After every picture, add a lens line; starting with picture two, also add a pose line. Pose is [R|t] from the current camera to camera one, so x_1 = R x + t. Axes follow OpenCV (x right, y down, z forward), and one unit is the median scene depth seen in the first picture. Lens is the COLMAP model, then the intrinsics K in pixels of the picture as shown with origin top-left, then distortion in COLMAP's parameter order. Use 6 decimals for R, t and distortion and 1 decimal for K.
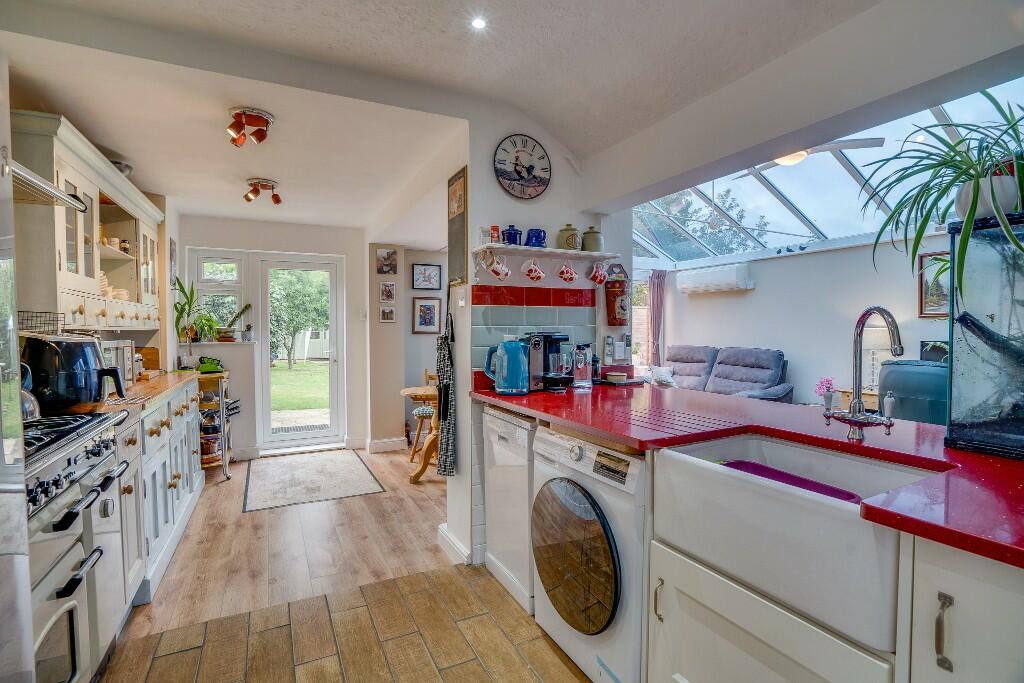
lens RADIAL K [[475.0, 0, 506.2], [0, 475.0, 339.7], [0, 0, 1]] dist [-0.062115, 0.023977]
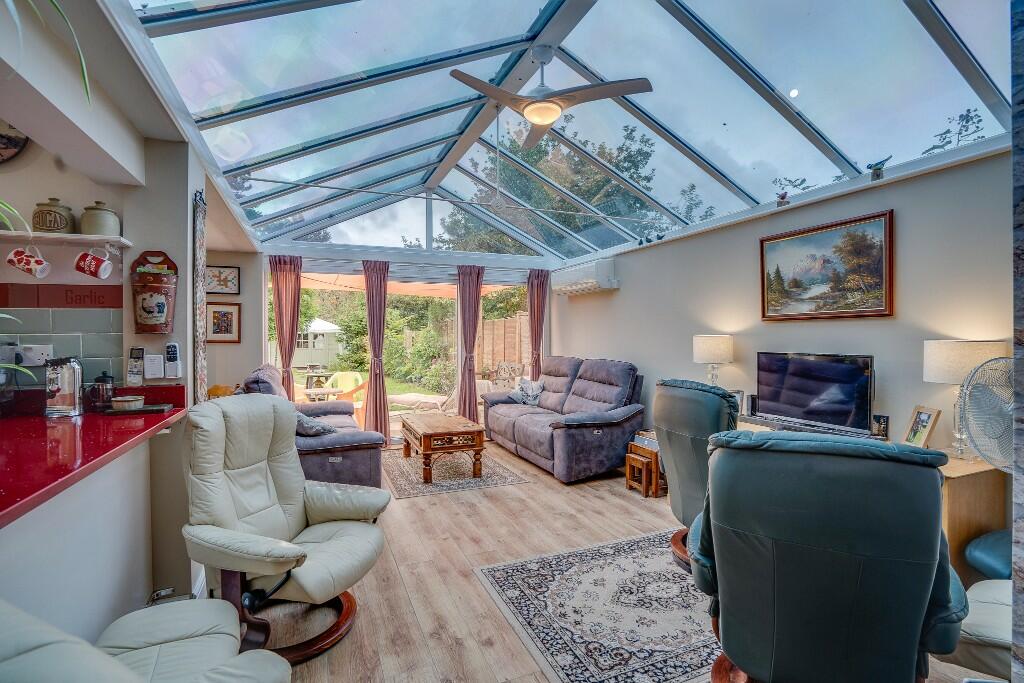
lens RADIAL K [[475.0, 0, 506.2], [0, 475.0, 339.7], [0, 0, 1]] dist [-0.062115, 0.023977]
pose [[0.996851, -0.001661, -0.079279, 0.437744], [0.000282, 0.999848, -0.017407, -0.003504], [0.079296, 0.017329, 0.996700, 0.162418]]
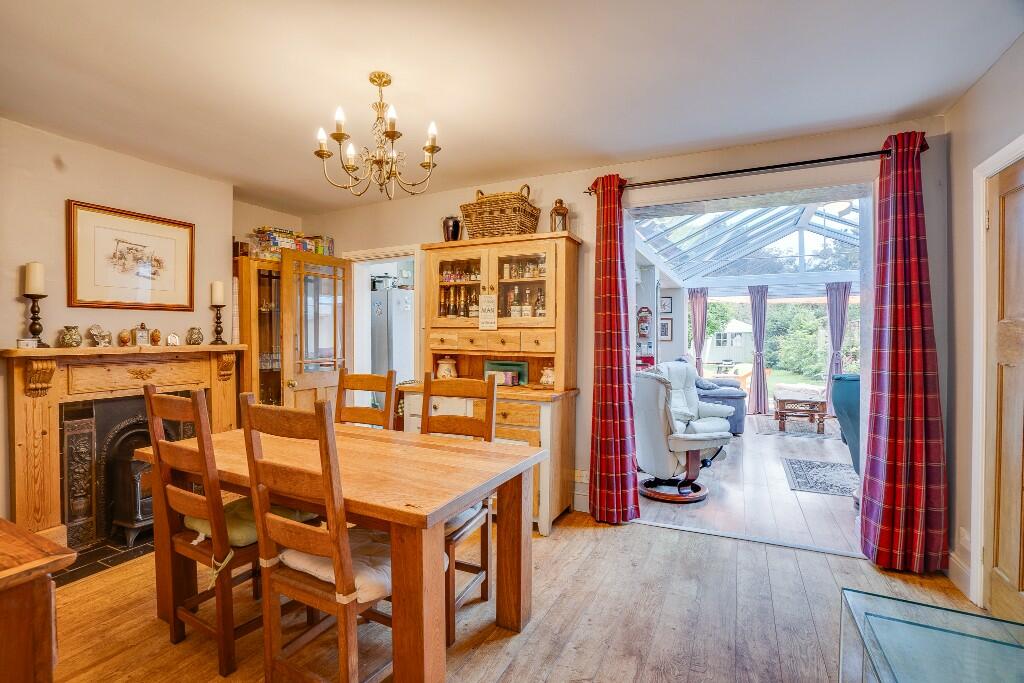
lens RADIAL K [[475.0, 0, 506.2], [0, 475.0, 339.7], [0, 0, 1]] dist [-0.062115, 0.023977]
pose [[0.599031, 0.003329, -0.800719, 0.776146], [-0.015879, 0.999844, -0.007722, 0.002900], [0.800569, 0.017340, 0.598990, -0.354557]]
